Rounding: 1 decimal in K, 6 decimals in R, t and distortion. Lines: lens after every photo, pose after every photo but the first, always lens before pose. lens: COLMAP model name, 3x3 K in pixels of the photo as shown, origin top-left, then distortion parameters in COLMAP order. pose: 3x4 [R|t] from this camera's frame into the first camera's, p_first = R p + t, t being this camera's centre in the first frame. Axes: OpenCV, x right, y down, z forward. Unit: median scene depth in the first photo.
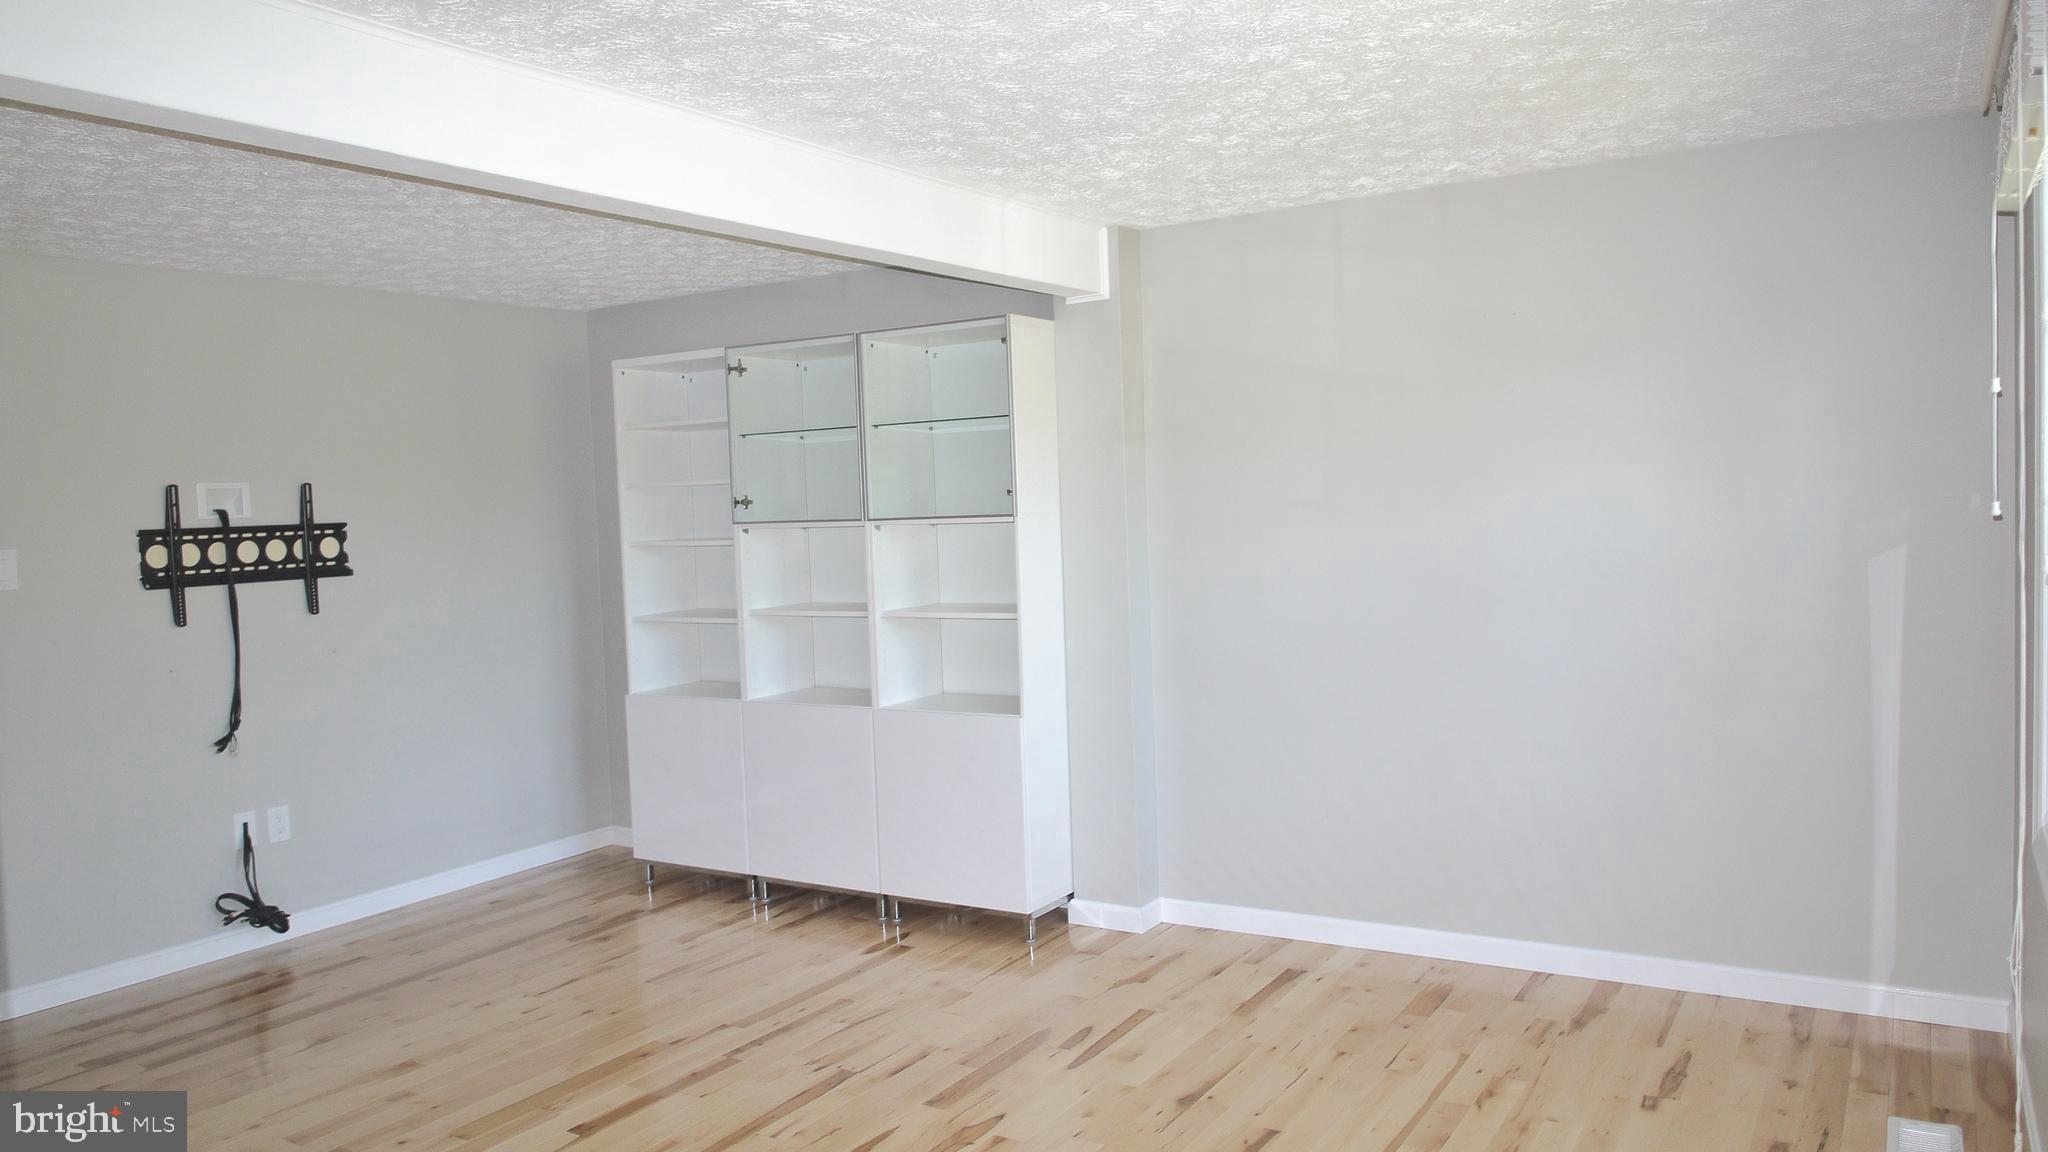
lens RADIAL K [[1432.3, 0, 1026.4], [0, 1432.3, 573.1], [0, 0, 1]] dist [0.002779, 0.001776]
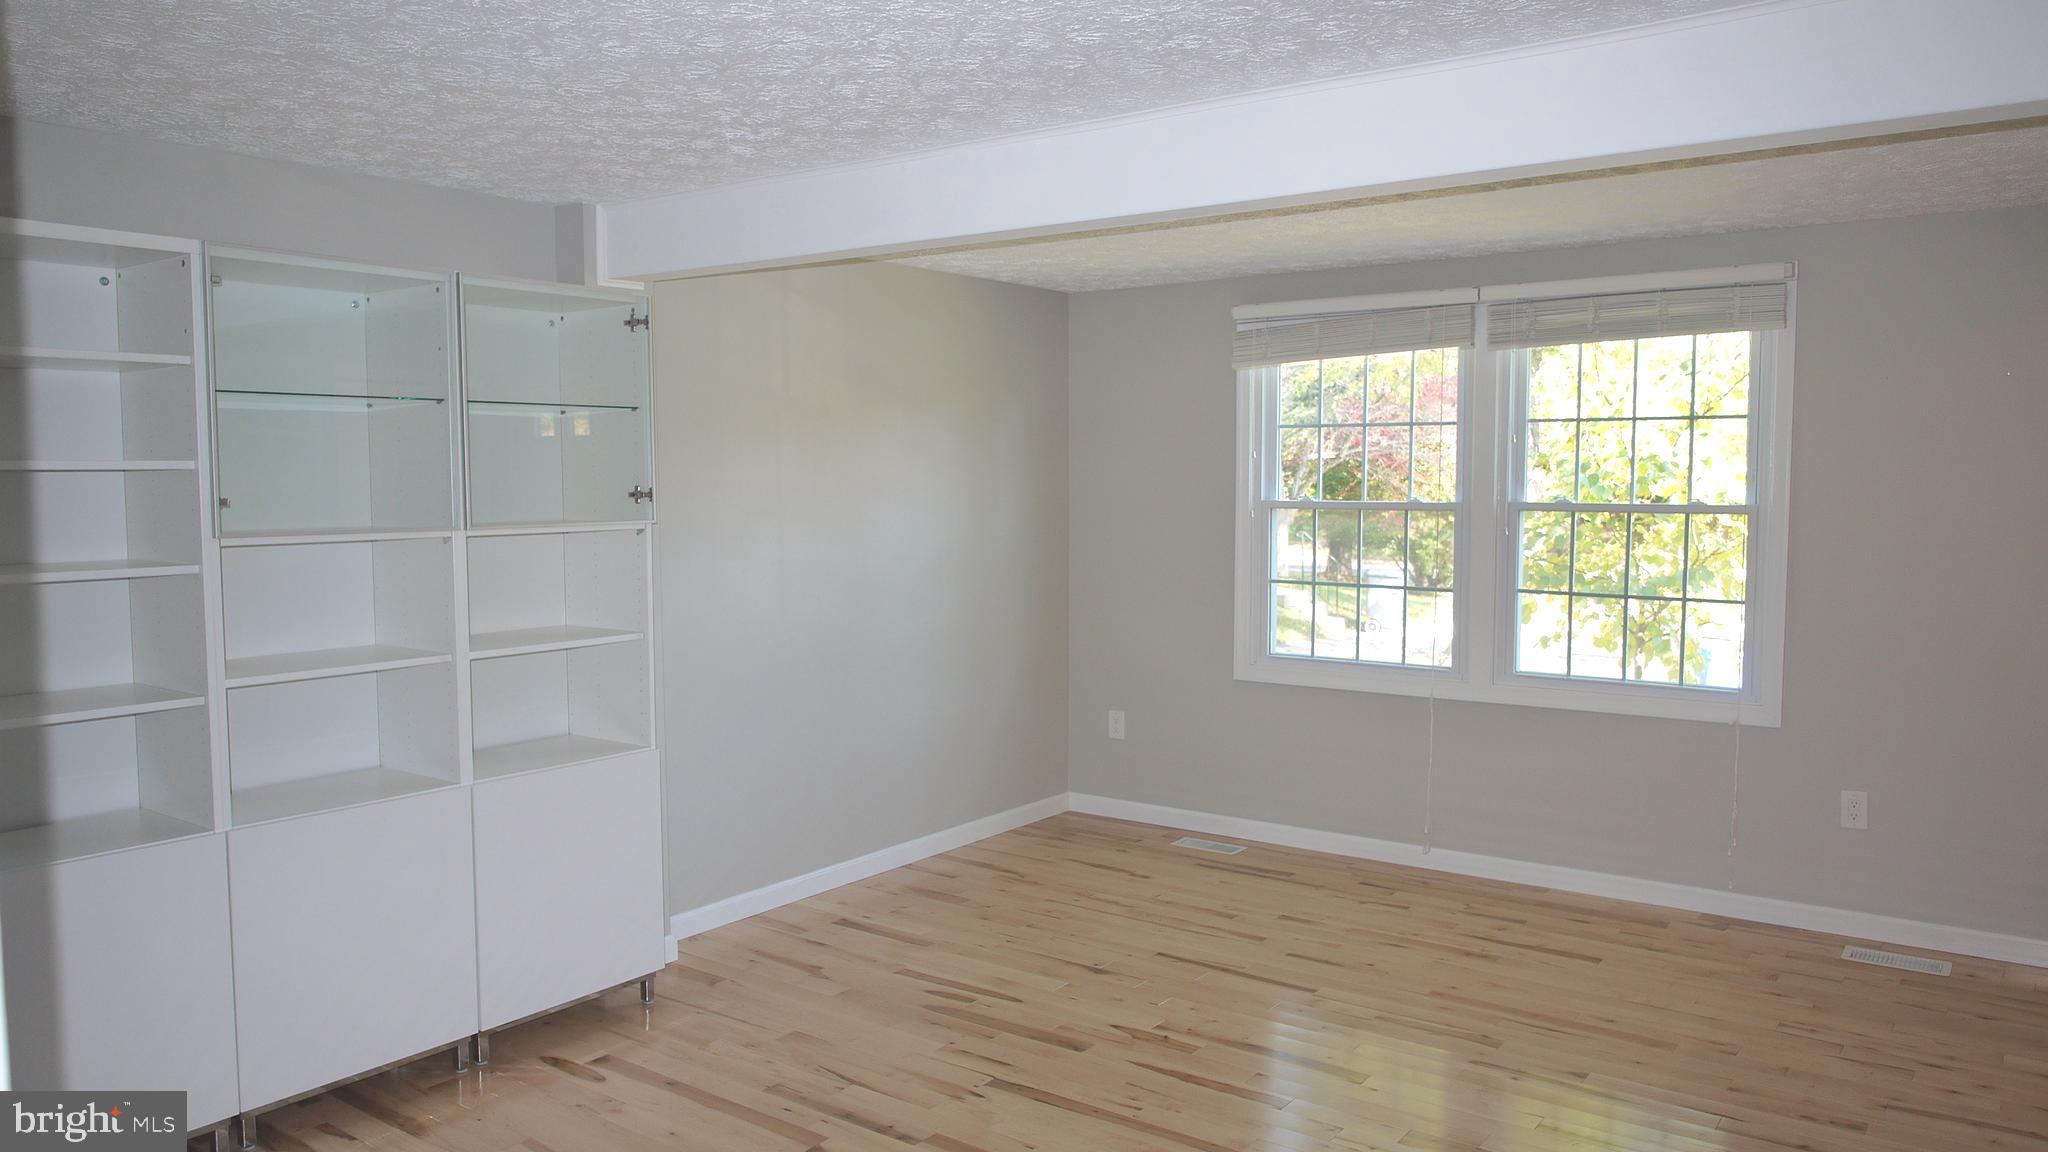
lens RADIAL K [[1432.3, 0, 1026.9], [0, 1432.3, 582.0], [0, 0, 1]] dist [0.002779, 0.001776]
pose [[0.074503, -0.037237, 0.996525, -1.050187], [0.036608, 0.998731, 0.034582, -0.030978], [-0.996549, 0.033905, 0.075772, 0.847565]]
